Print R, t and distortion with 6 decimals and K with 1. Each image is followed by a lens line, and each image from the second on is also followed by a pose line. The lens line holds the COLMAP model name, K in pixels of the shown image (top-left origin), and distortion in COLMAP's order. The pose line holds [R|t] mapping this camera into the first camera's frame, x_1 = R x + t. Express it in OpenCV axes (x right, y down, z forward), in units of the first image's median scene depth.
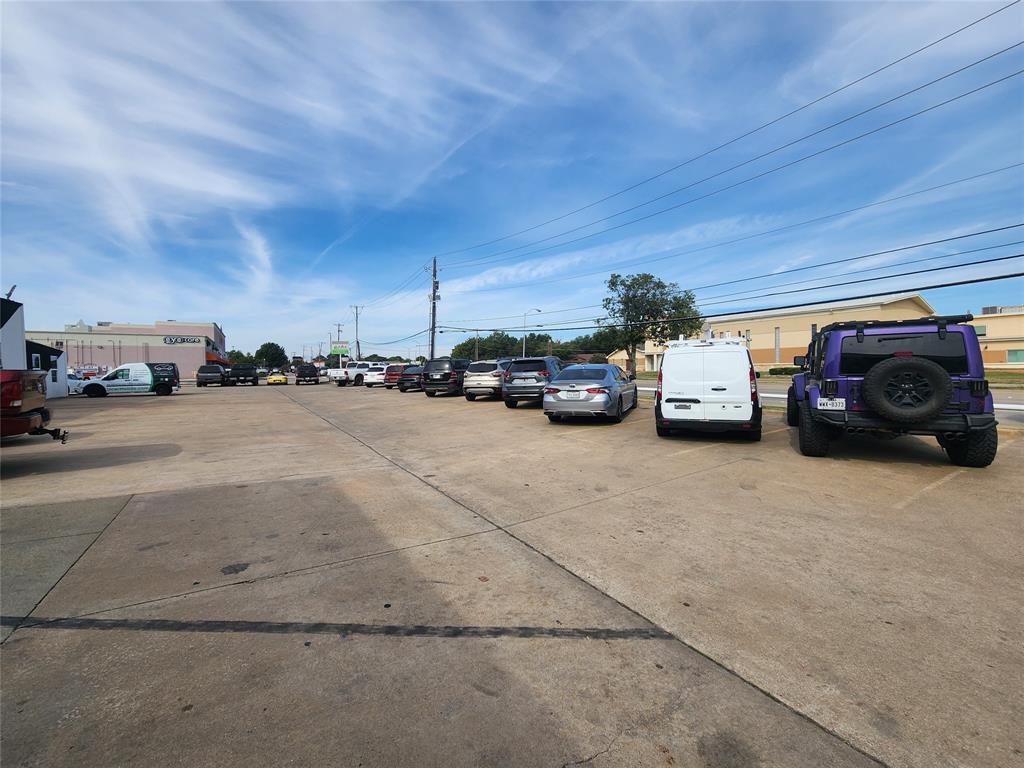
lens RADIAL K [[410.0, 0, 512.0], [0, 410.0, 384.0], [0, 0, 1]] dist [0.000264, -0.000013]
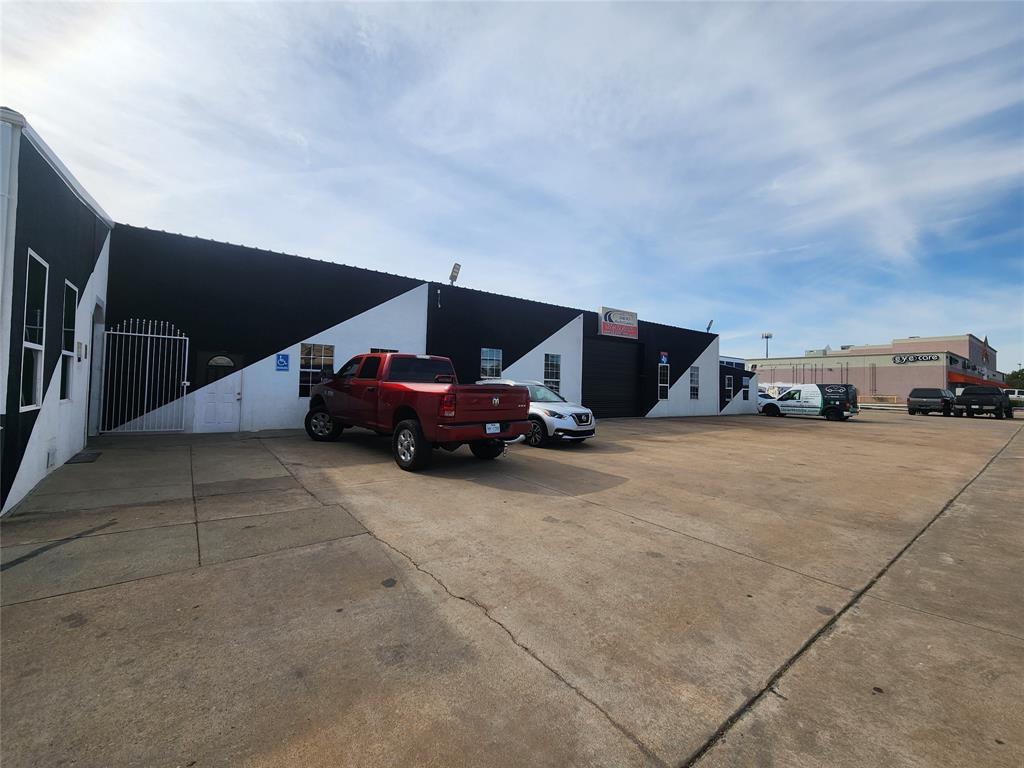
lens RADIAL K [[416.3, 0, 520.7], [0, 416.3, 374.1], [0, 0, 1]] dist [-0.002606, -0.000596]
pose [[0.082053, -0.019702, -0.996433, -0.005426], [-0.058822, 0.997966, -0.024576, -0.006522], [0.994891, 0.060628, 0.080728, 0.153244]]
